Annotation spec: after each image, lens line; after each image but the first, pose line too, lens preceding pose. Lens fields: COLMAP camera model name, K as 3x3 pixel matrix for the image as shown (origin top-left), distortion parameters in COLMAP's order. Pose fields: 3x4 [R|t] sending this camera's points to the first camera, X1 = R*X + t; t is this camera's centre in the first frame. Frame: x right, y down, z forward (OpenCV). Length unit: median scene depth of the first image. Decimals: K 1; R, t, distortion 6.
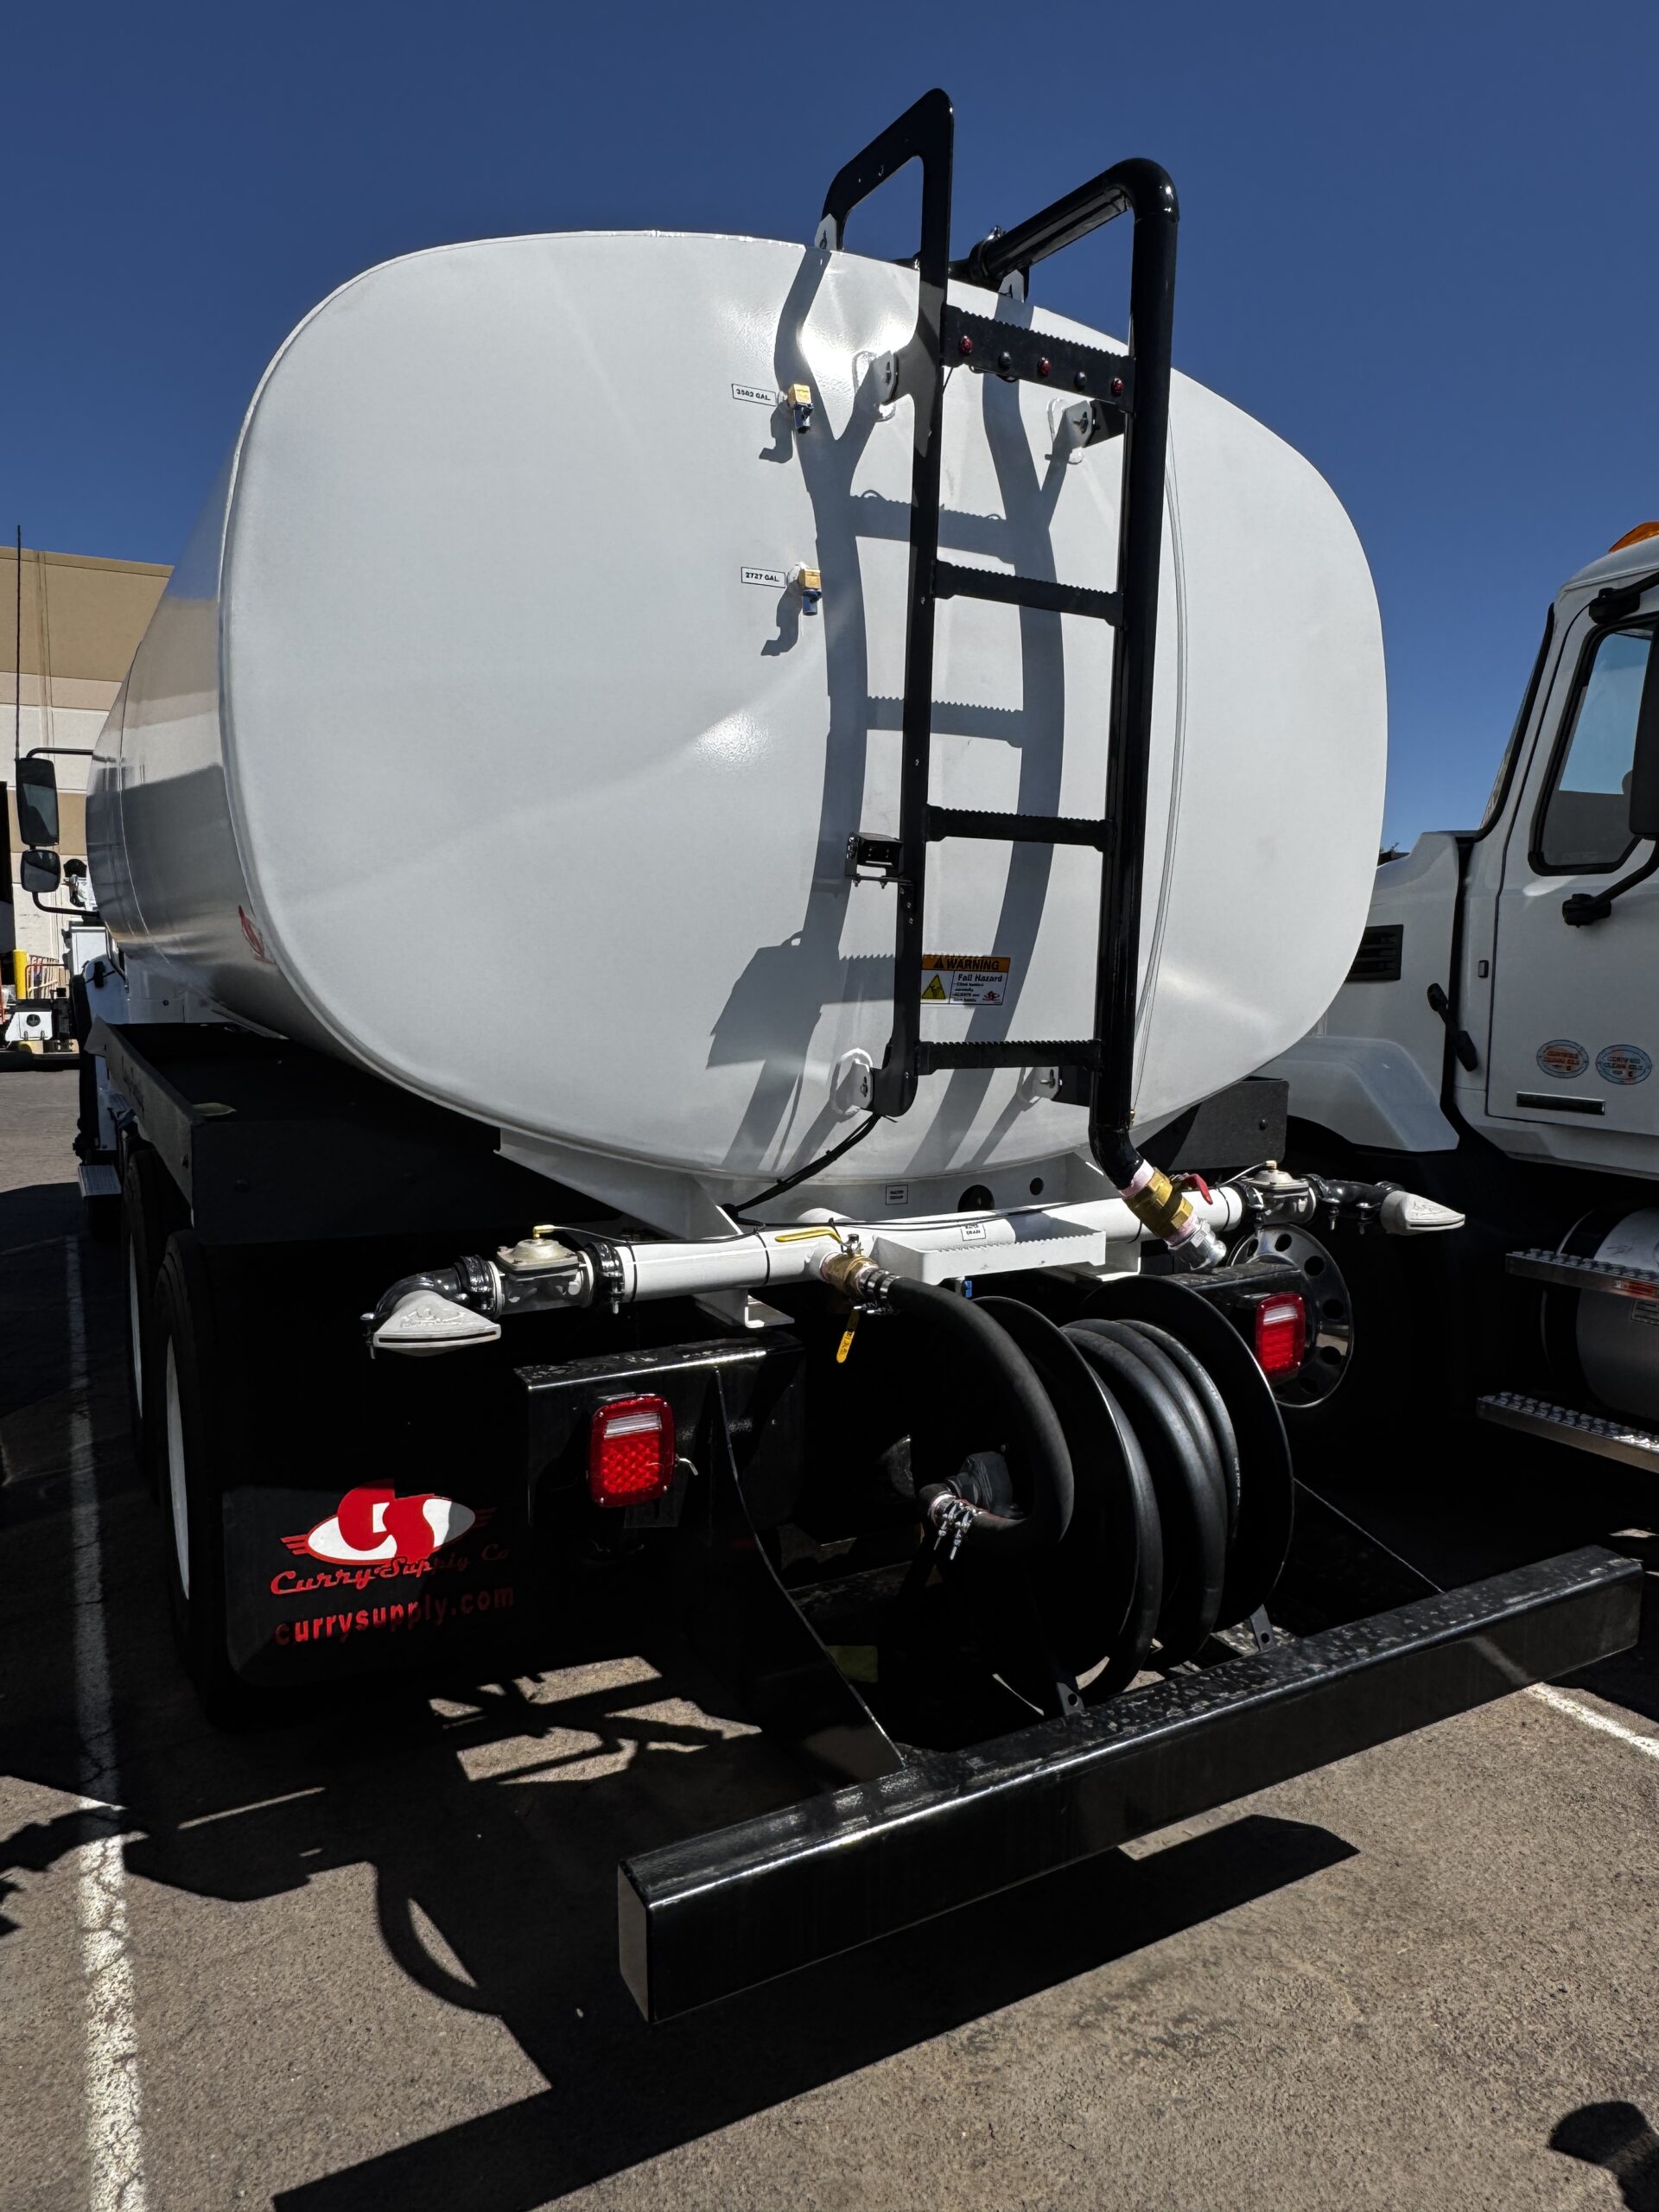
lens RADIAL K [[1460.9, 0, 812.0], [0, 1460.9, 1071.2], [0, 0, 1]] dist [-0.001001, -0.001129]
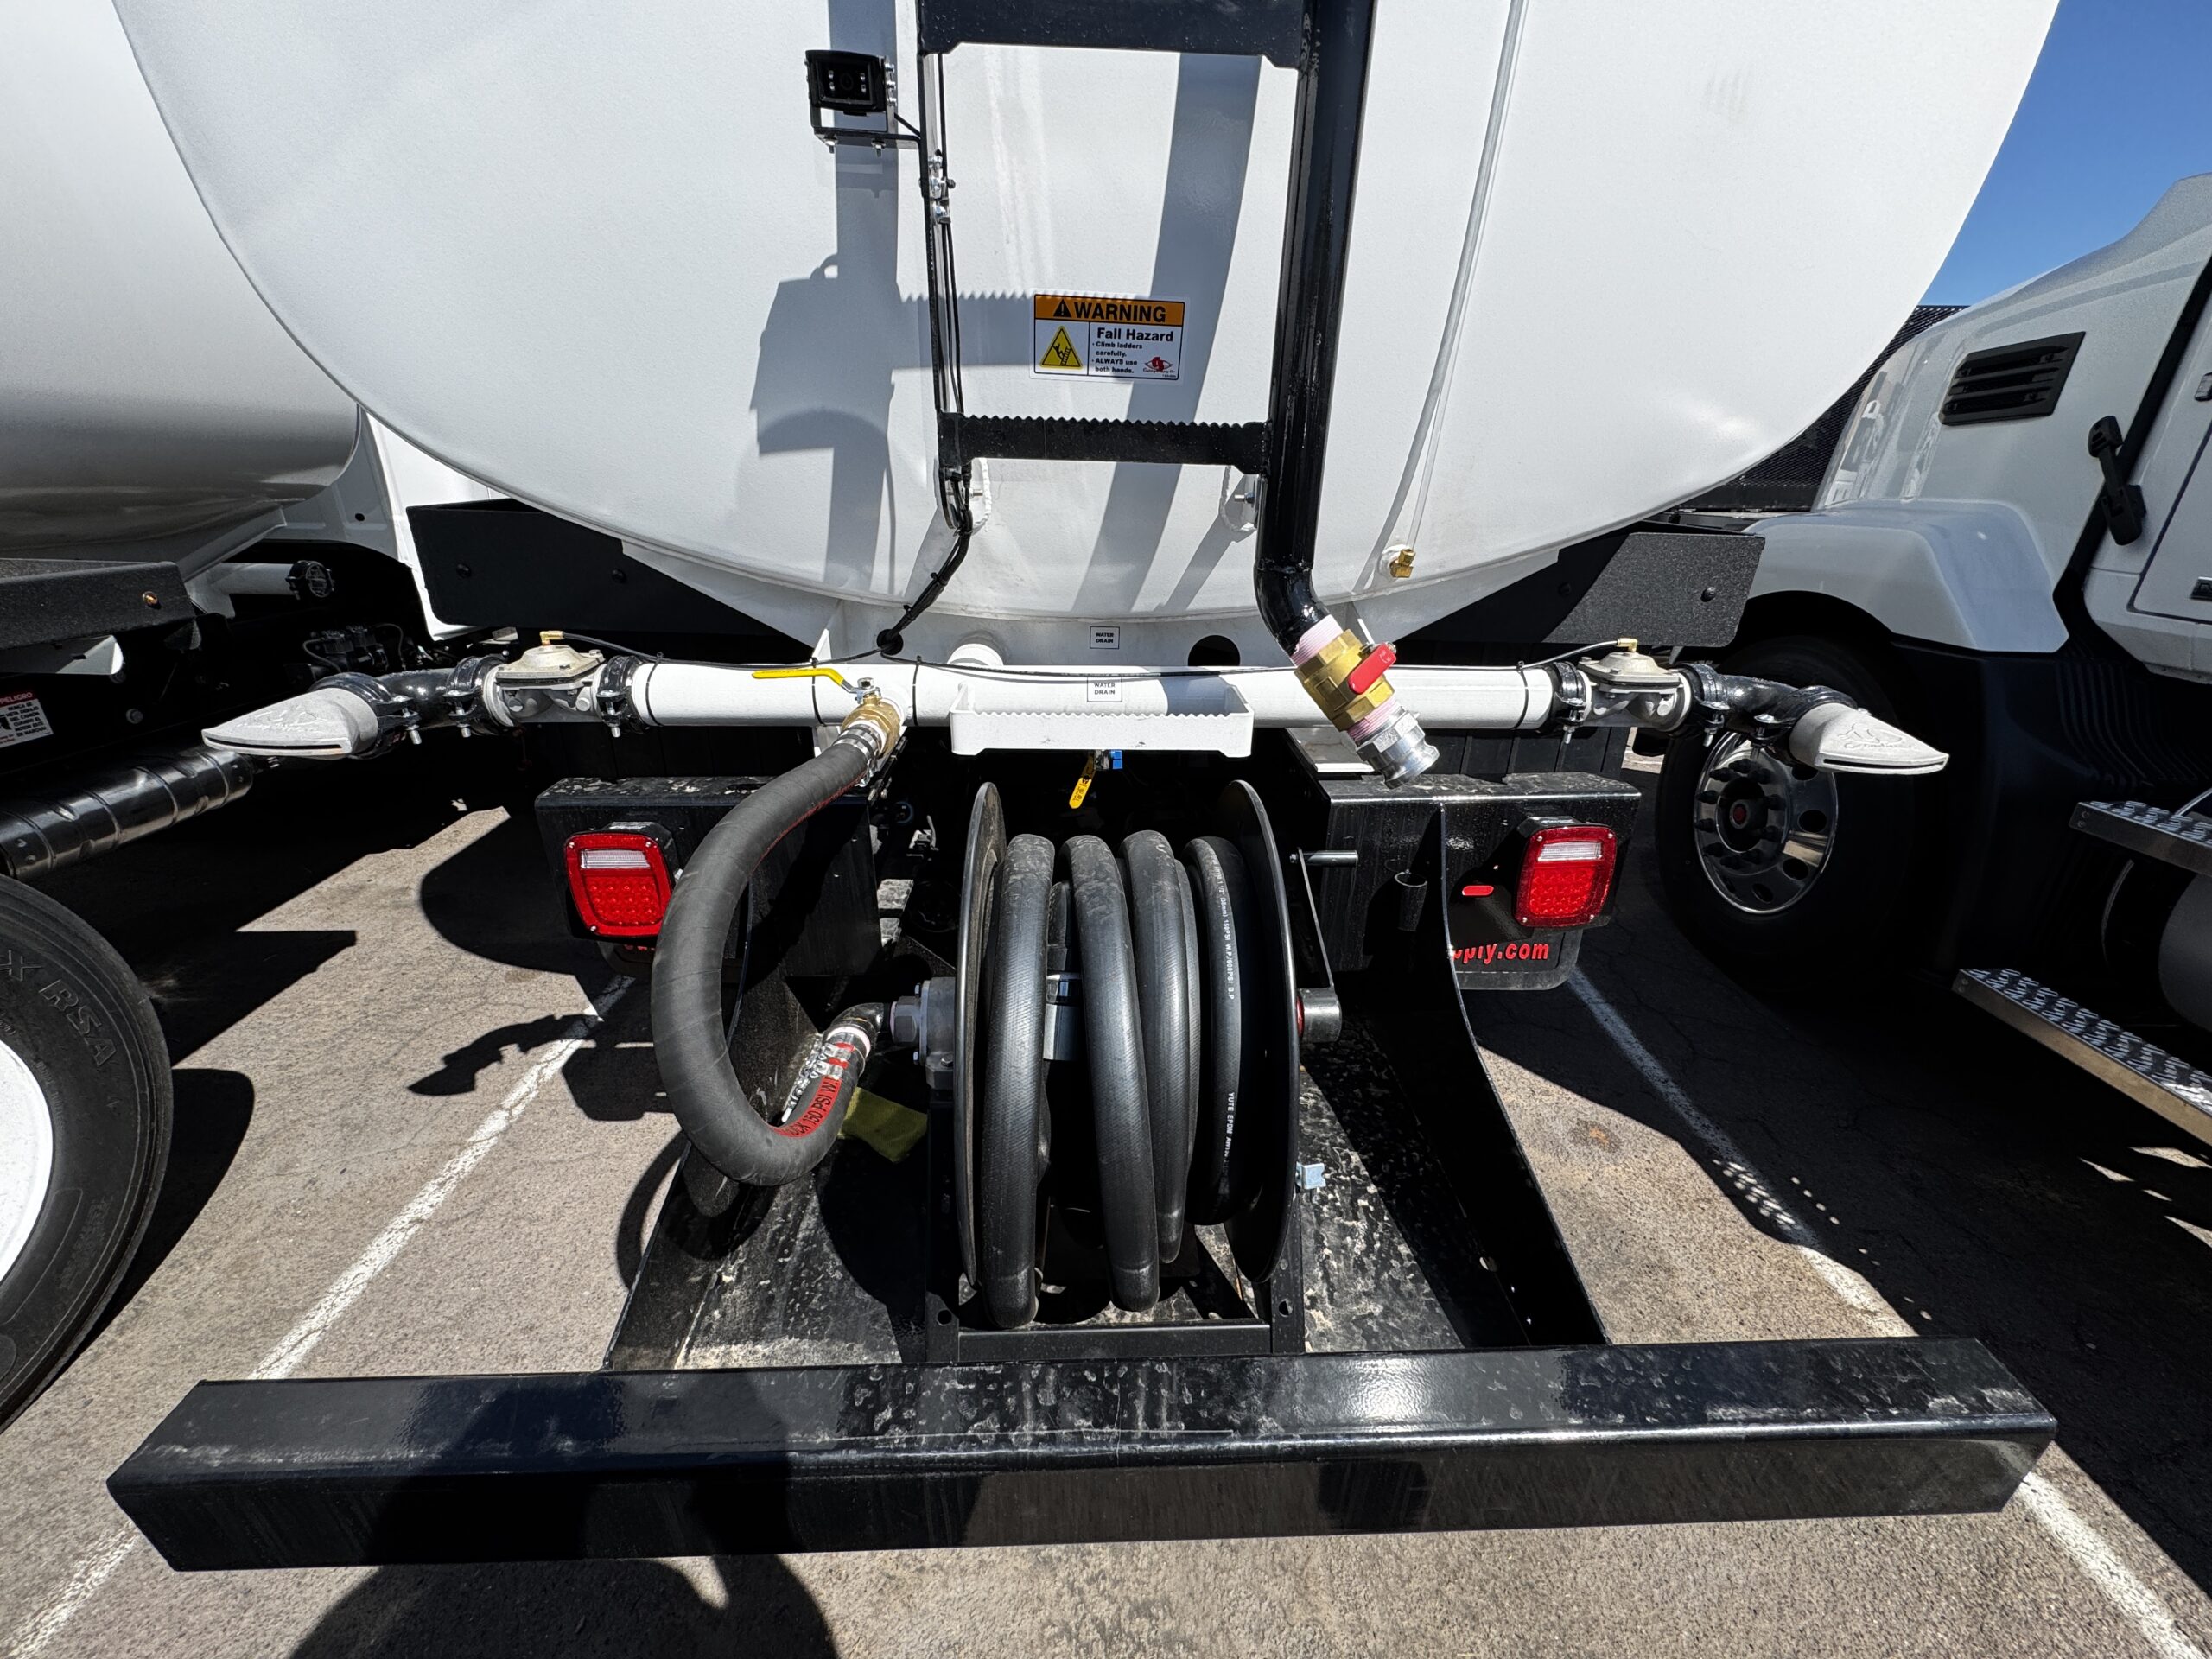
lens RADIAL K [[877.9, 0, 1105.3], [0, 877.9, 821.7], [0, 0, 1]] dist [0.003776, -0.002492]
pose [[0.891546, 0.177993, -0.416490, 0.319565], [-0.045771, 0.950245, 0.308122, 0.029456], [0.450611, -0.255642, 0.855335, 0.568197]]
